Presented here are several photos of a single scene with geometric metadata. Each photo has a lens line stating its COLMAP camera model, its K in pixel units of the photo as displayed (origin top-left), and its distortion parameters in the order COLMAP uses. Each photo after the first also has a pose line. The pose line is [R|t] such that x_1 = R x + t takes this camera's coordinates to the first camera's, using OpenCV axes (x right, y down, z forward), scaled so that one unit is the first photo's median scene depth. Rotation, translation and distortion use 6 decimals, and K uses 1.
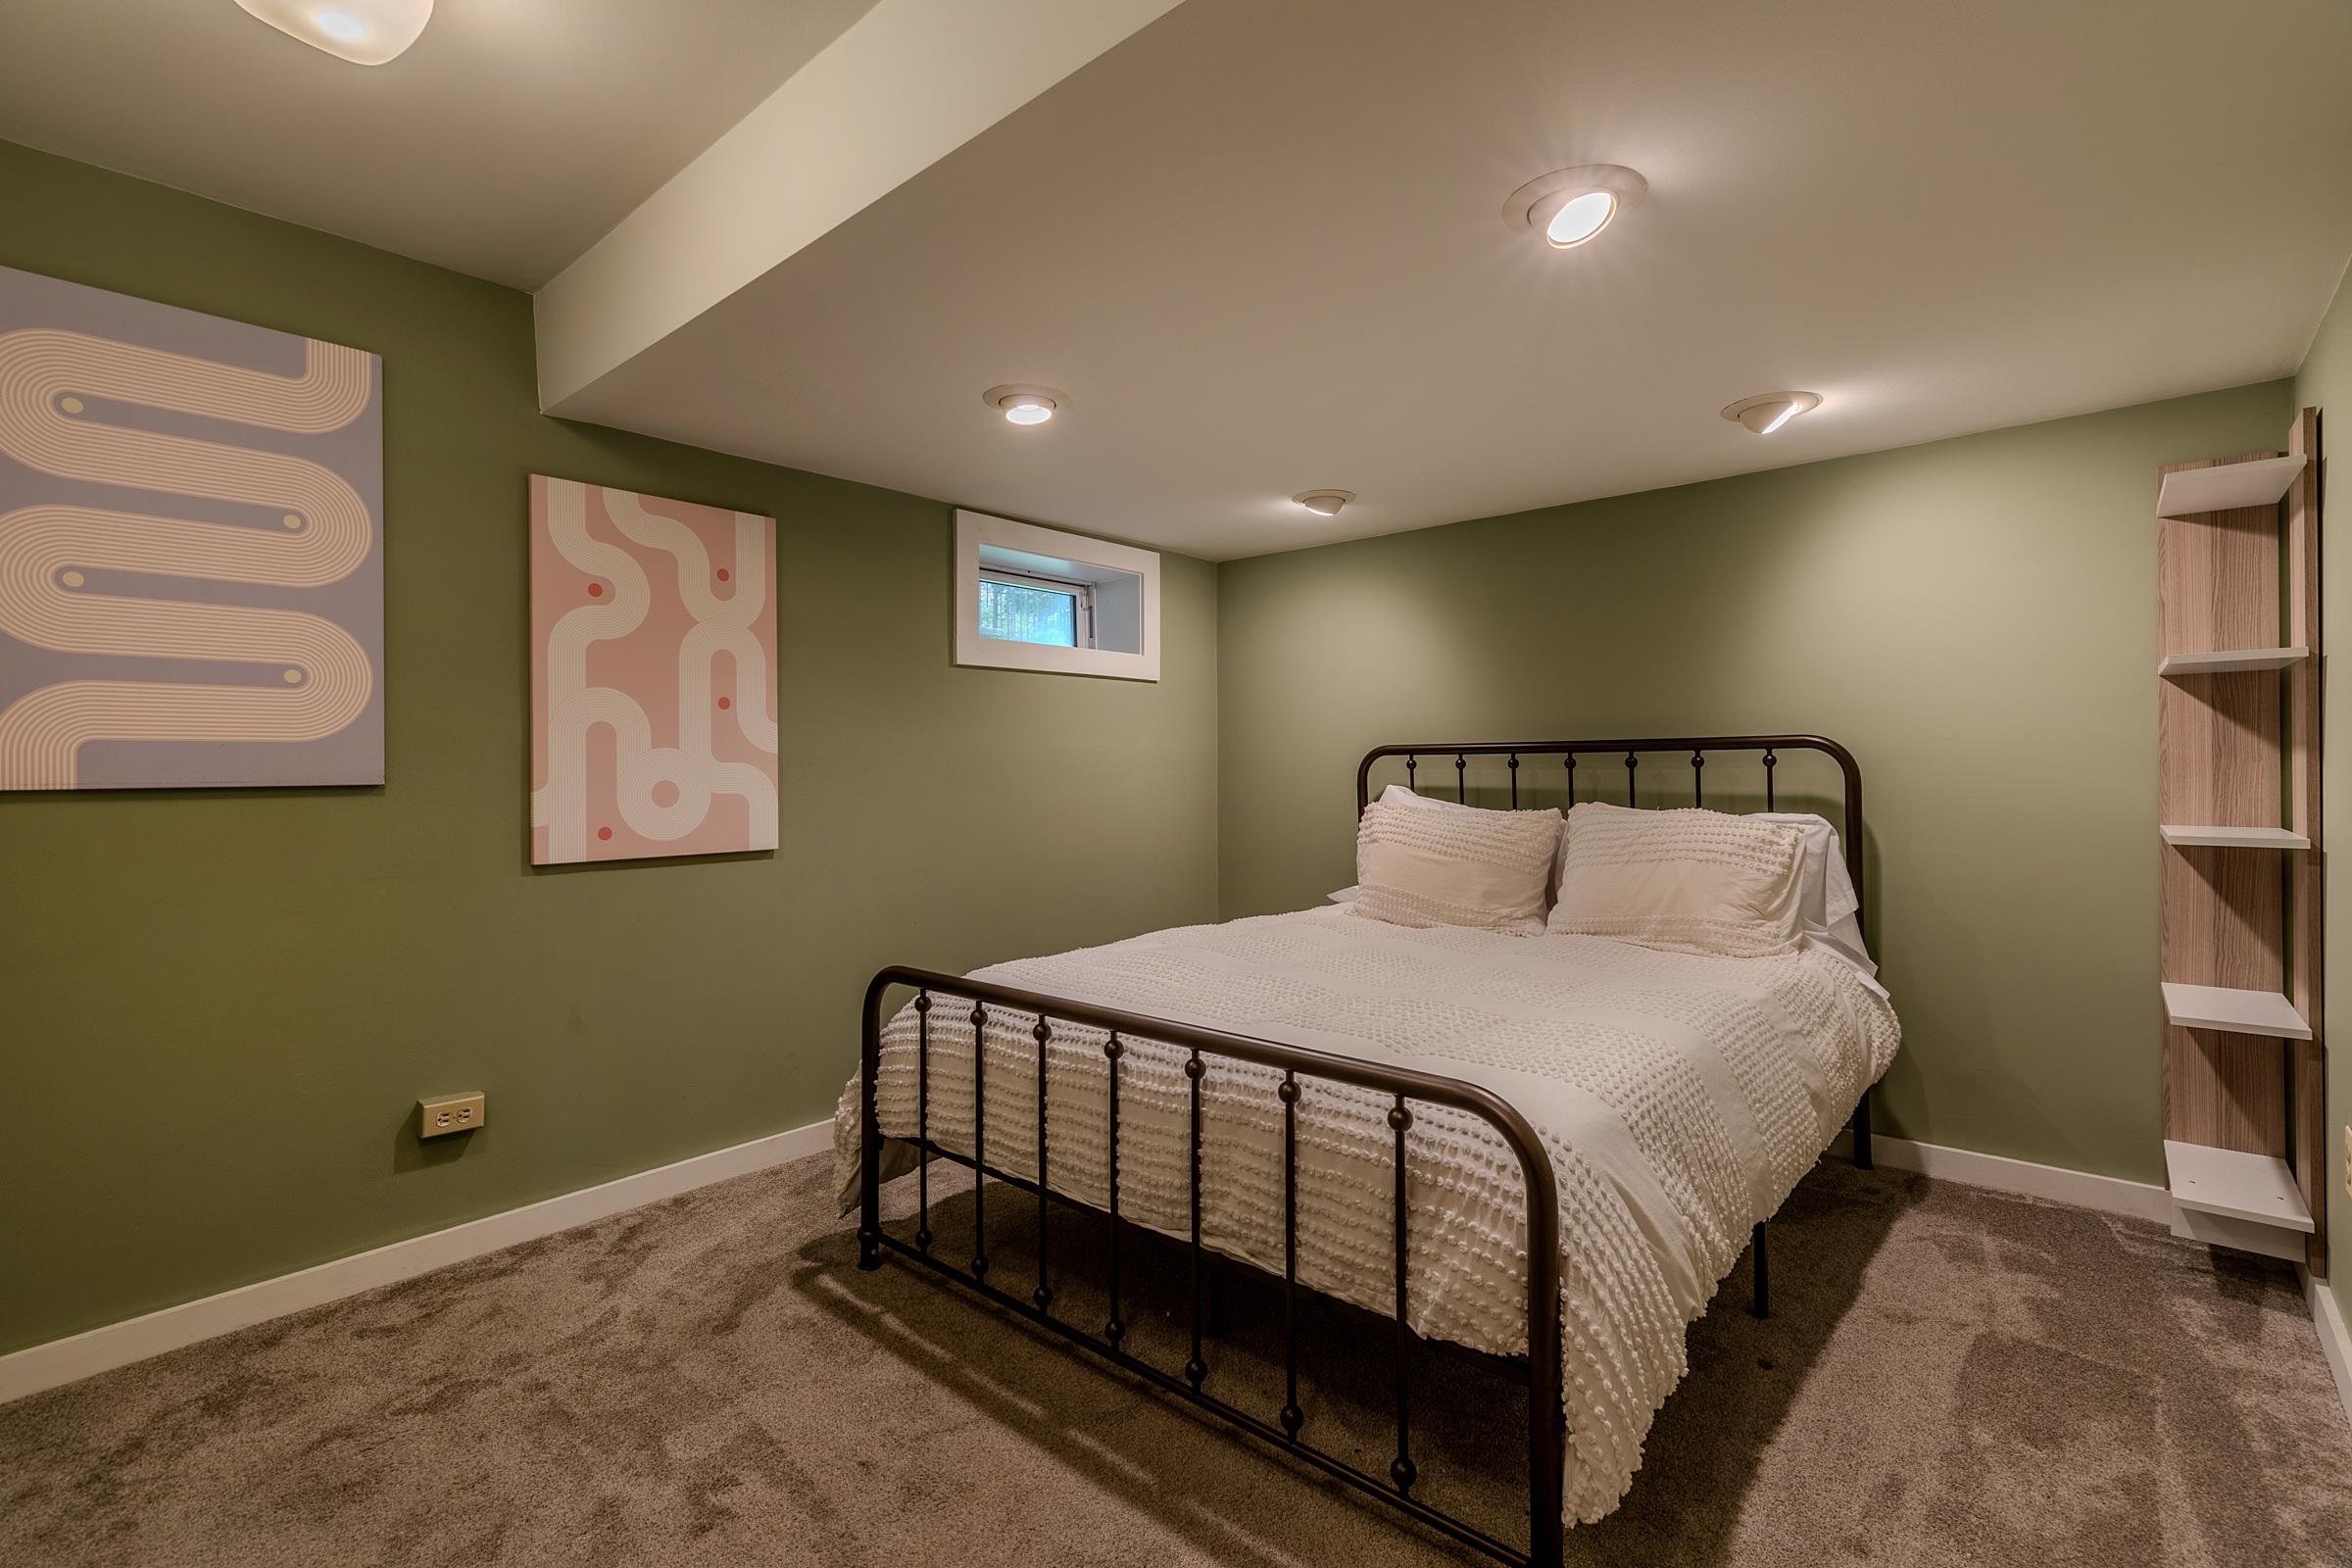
lens RADIAL K [[1078.1, 0, 1187.1], [0, 1078.1, 781.3], [0, 0, 1]] dist [0.008231, -0.000177]
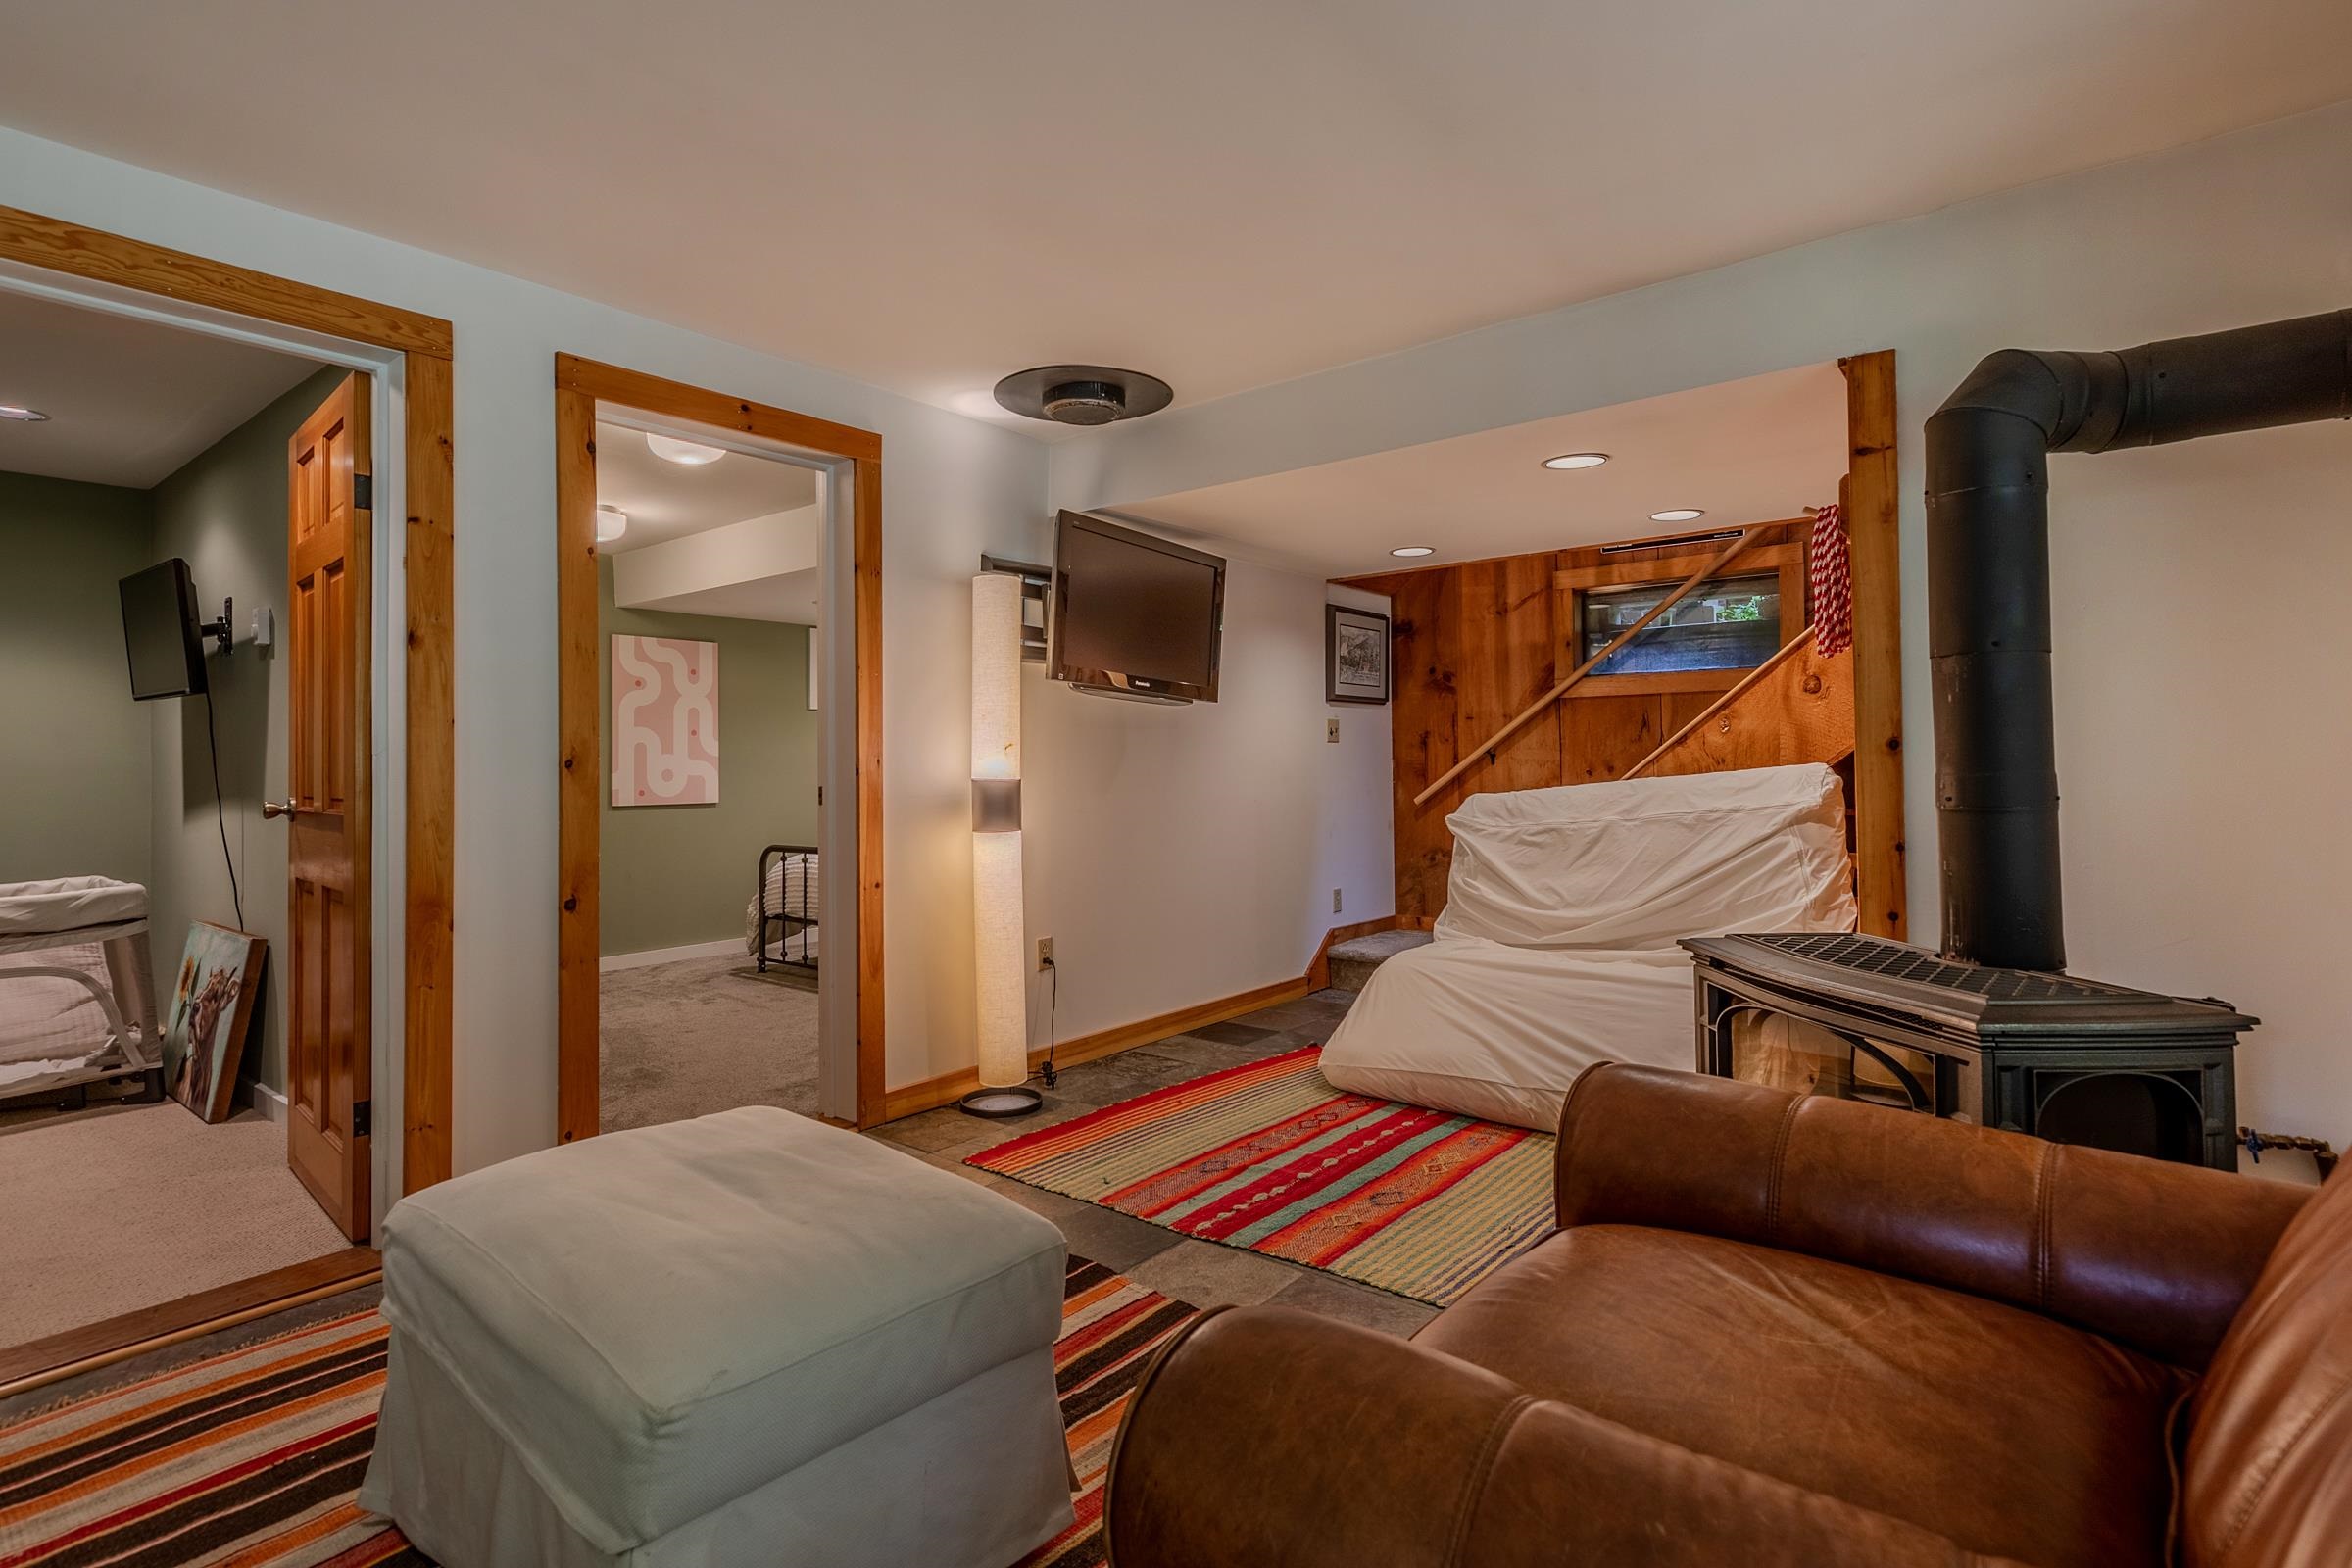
lens RADIAL K [[1188.2, 0, 1170.9], [0, 1188.2, 760.9], [0, 0, 1]] dist [0.000699, -0.000014]
pose [[0.999207, 0.000748, 0.039797, 0.445473], [-0.000223, 0.999913, -0.013175, 0.014415], [-0.039804, 0.013155, 0.999121, -1.470569]]
